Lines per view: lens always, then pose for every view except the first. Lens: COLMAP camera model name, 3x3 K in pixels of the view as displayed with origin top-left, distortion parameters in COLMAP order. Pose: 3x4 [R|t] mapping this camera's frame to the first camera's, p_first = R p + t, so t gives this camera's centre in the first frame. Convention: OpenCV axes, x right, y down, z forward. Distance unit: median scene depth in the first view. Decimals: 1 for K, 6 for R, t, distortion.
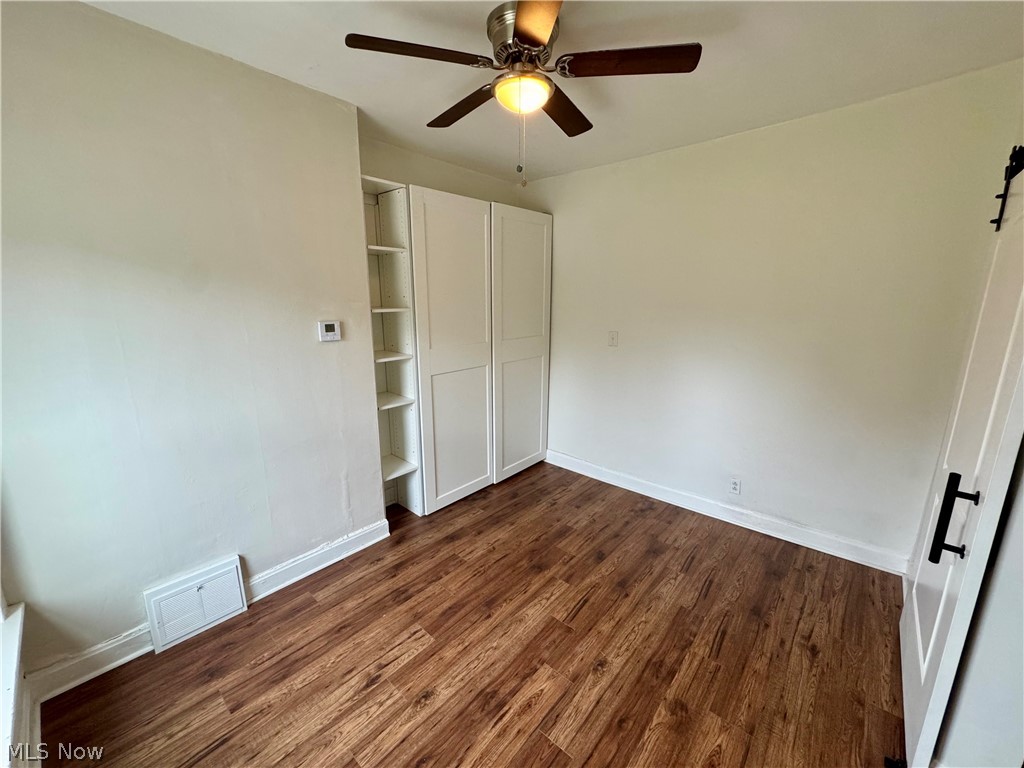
lens RADIAL K [[407.3, 0, 511.7], [0, 407.3, 382.4], [0, 0, 1]] dist [-0.004508, 0.001638]
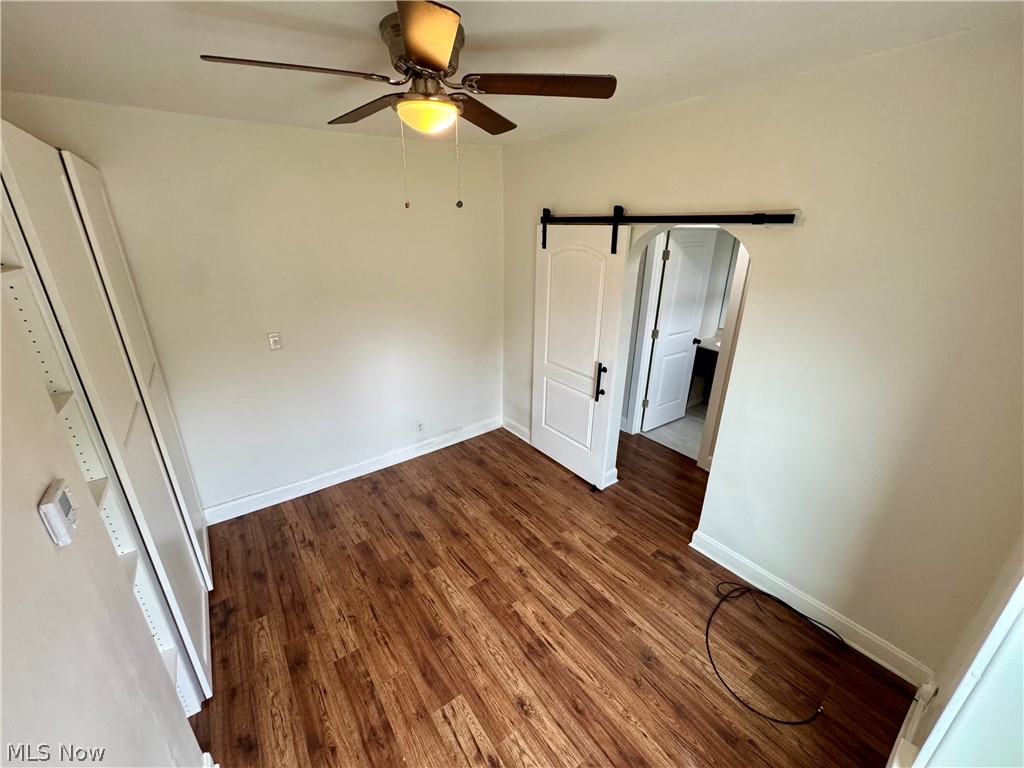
lens RADIAL K [[407.3, 0, 507.1], [0, 407.3, 386.4], [0, 0, 1]] dist [-0.004508, 0.001638]
pose [[0.216495, -0.357371, 0.908524, -0.670580], [0.209208, 0.925959, 0.314376, -0.276664], [-0.953605, 0.122009, 0.275230, 0.467036]]
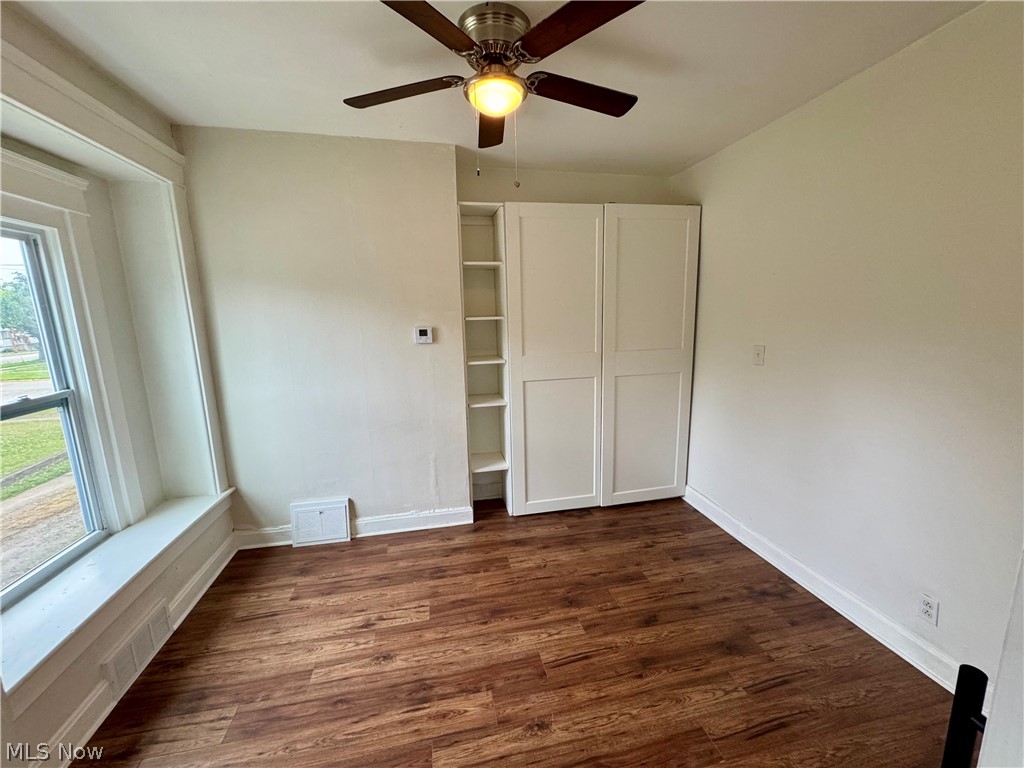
lens RADIAL K [[407.3, 0, 511.1], [0, 407.3, 383.1], [0, 0, 1]] dist [-0.004508, 0.001638]
pose [[0.802187, 0.083371, -0.591223, 0.492044], [-0.103209, 0.994660, 0.000224, -0.011847], [0.588084, 0.060840, 0.806508, 0.187320]]
